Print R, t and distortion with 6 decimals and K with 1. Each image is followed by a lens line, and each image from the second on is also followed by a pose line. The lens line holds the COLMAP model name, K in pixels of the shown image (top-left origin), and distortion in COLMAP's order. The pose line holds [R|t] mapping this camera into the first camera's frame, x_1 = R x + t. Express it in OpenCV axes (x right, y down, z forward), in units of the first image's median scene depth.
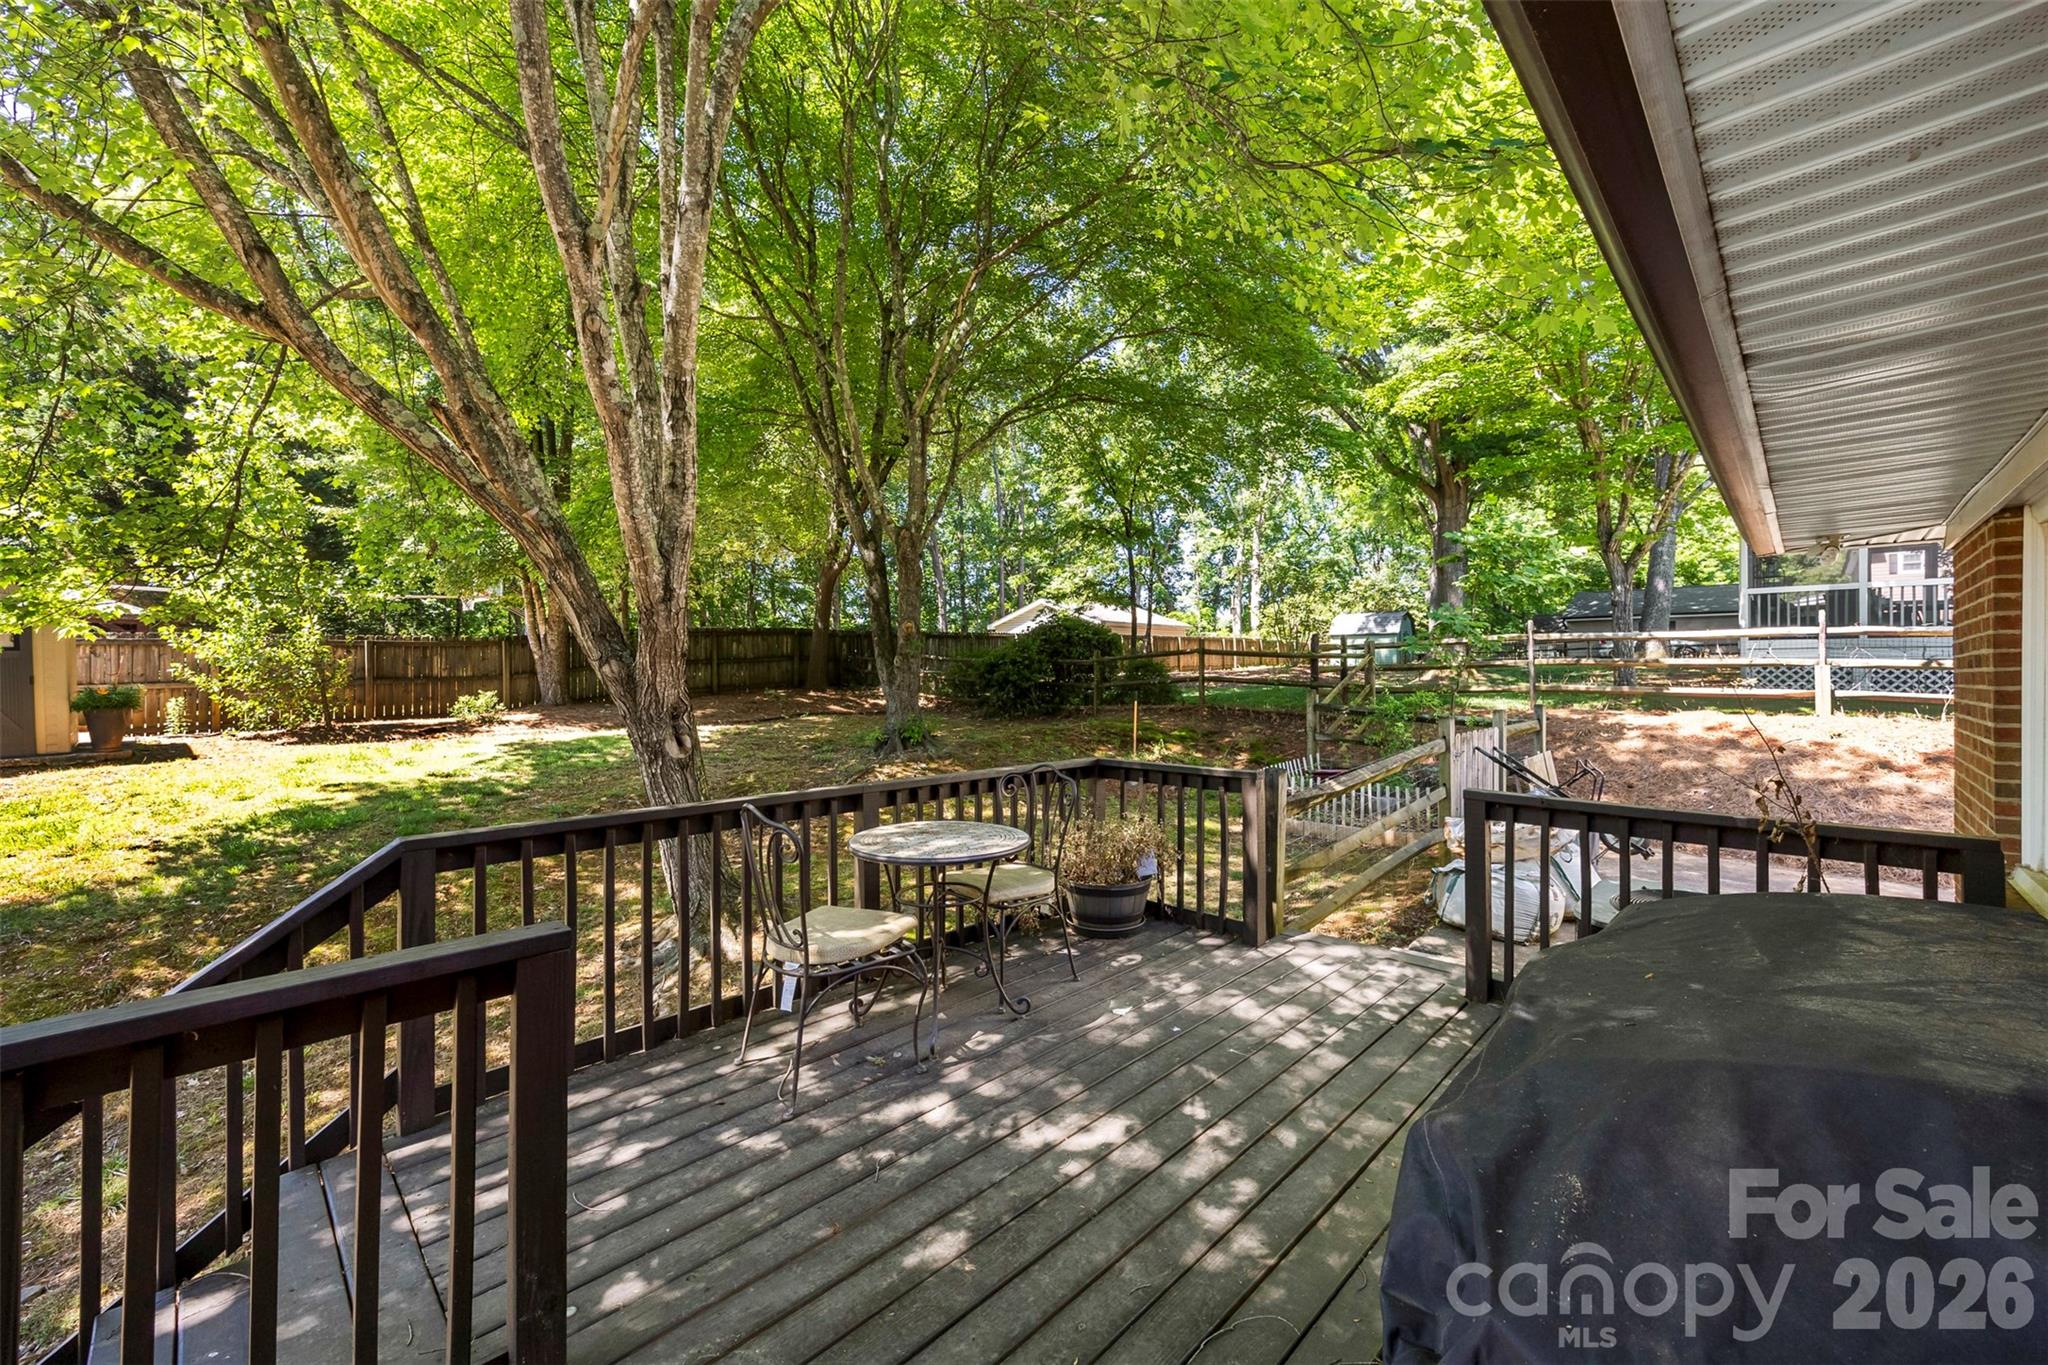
lens RADIAL K [[791.3, 0, 1042.2], [0, 791.3, 646.8], [0, 0, 1]] dist [0.001953, 0.000048]
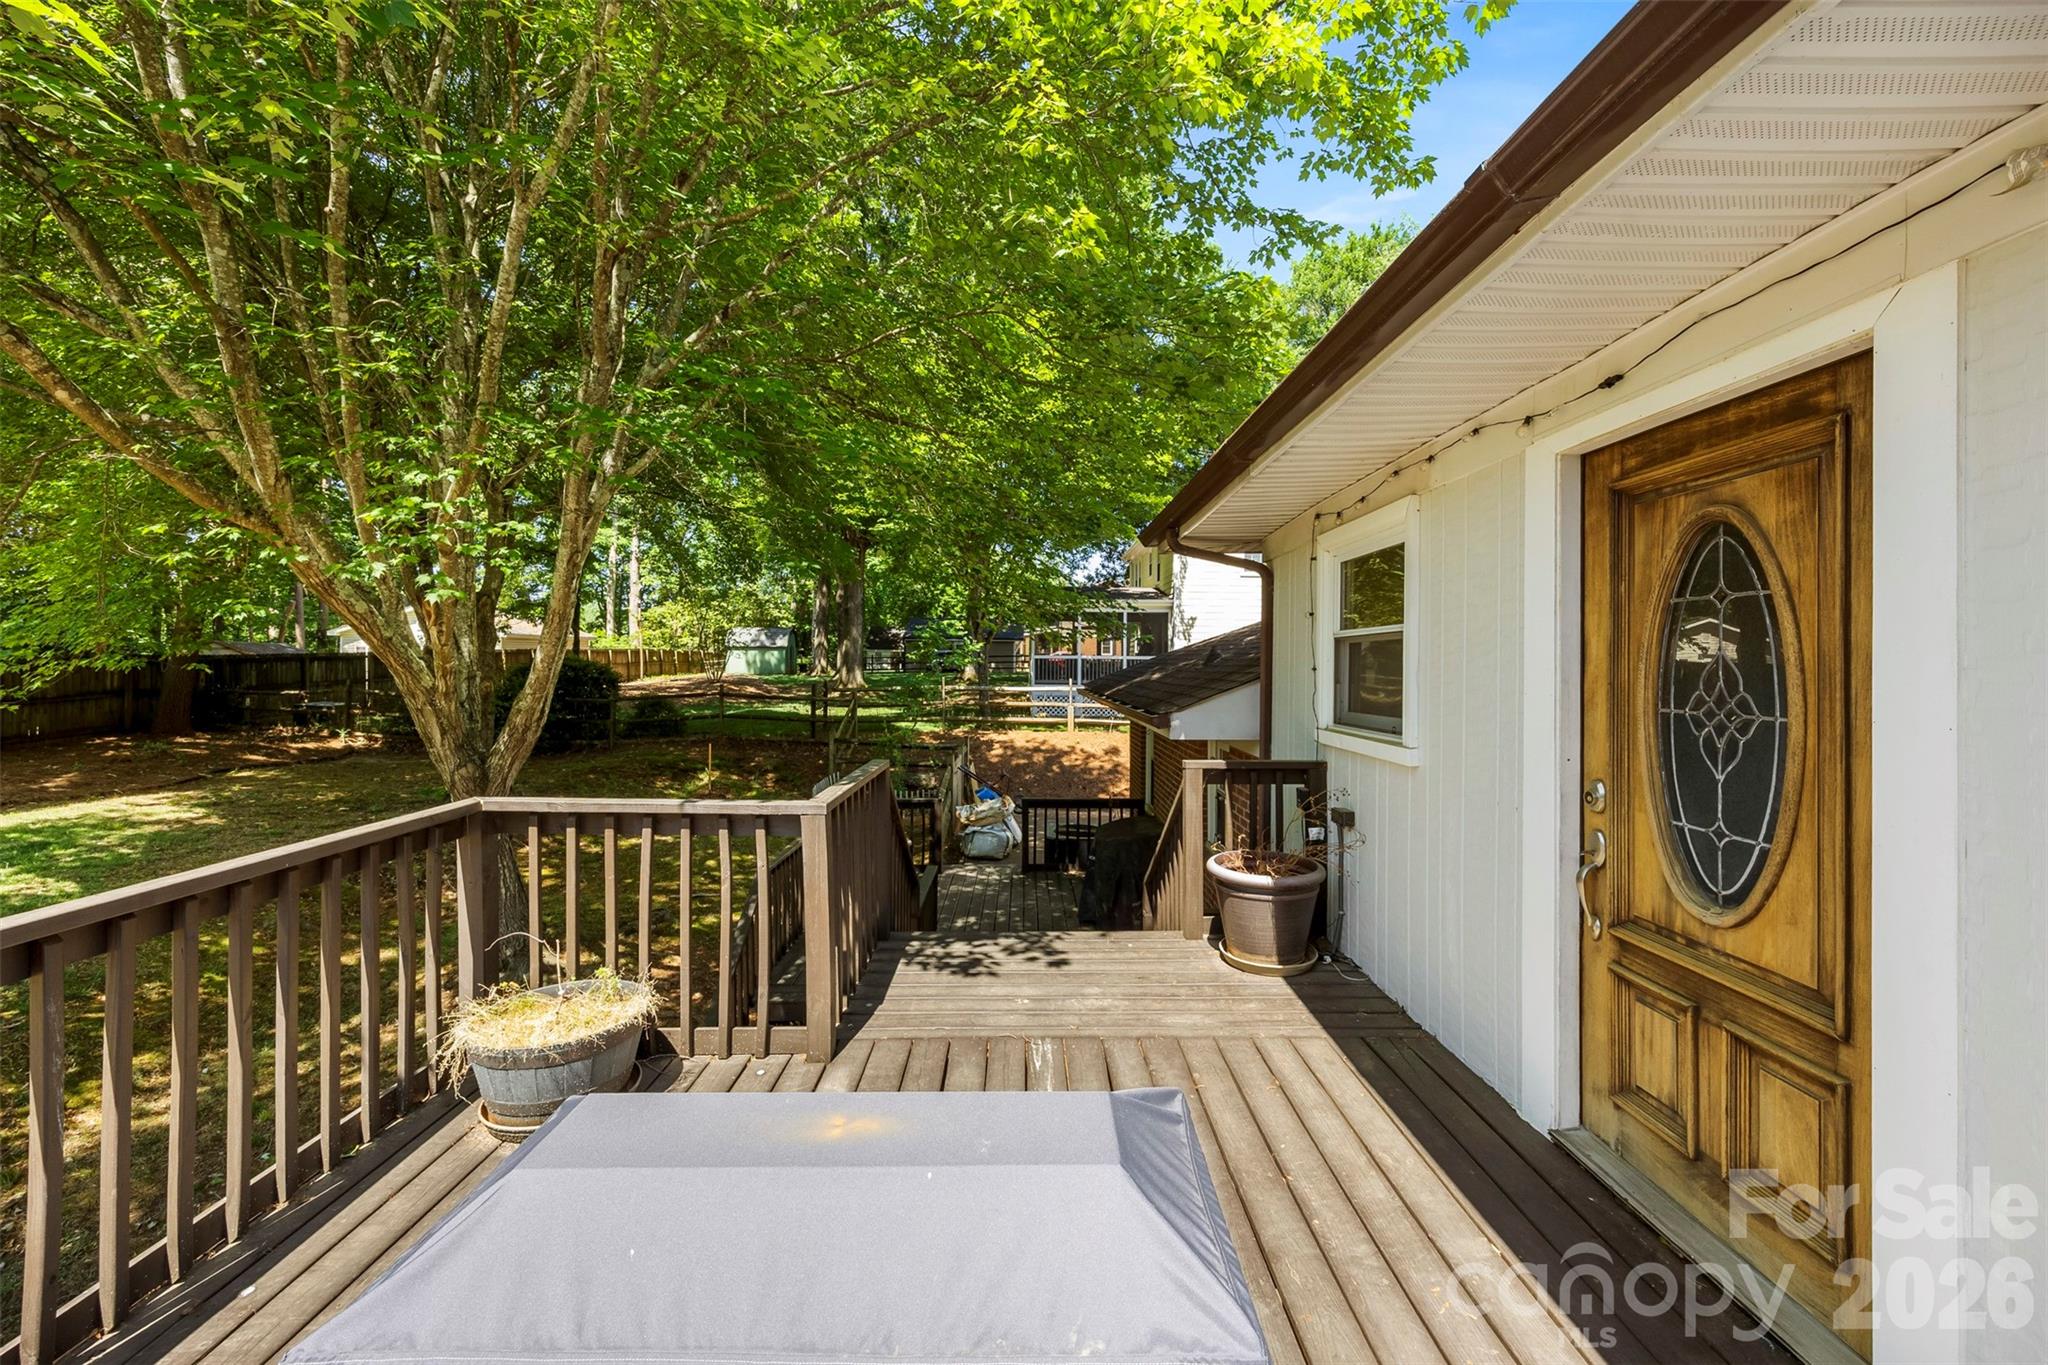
lens RADIAL K [[791.3, 0, 1012.7], [0, 791.3, 666.4], [0, 0, 1]] dist [0.001953, 0.000048]
pose [[0.726219, 0.000424, 0.687463, -0.485070], [-0.025878, 0.999308, 0.026720, -0.123696], [-0.686976, -0.037195, 0.725727, -0.340809]]
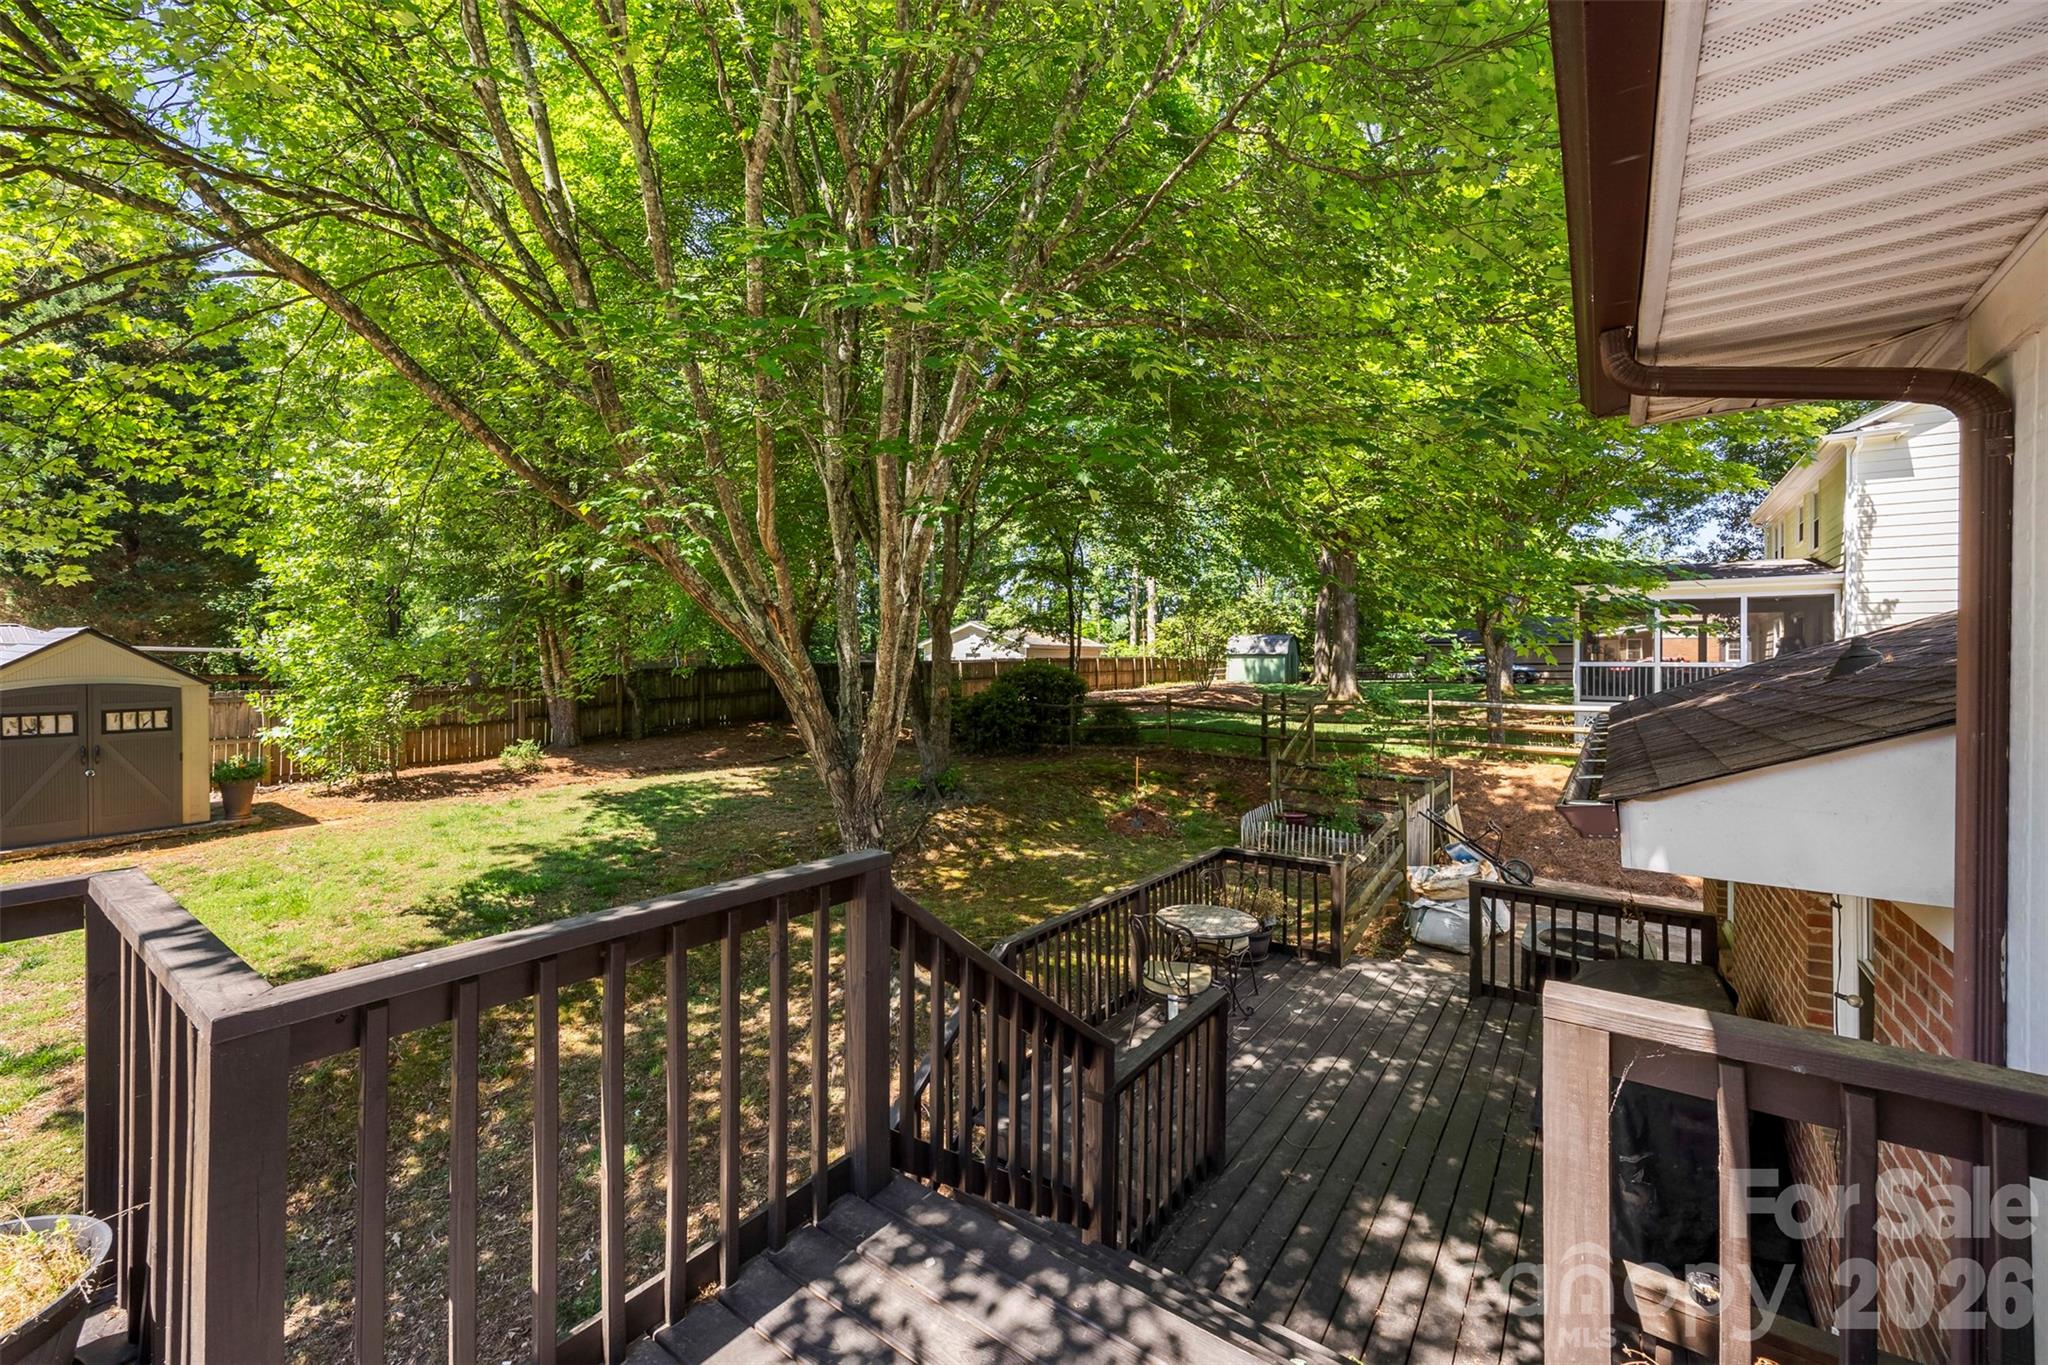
lens RADIAL K [[791.3, 0, 1032.1], [0, 791.3, 651.7], [0, 0, 1]] dist [0.001953, 0.000048]
pose [[0.990509, 0.009902, 0.137088, -0.248065], [-0.011428, 0.999881, 0.010351, -0.121543], [-0.136969, -0.011819, 0.990505, -0.231603]]
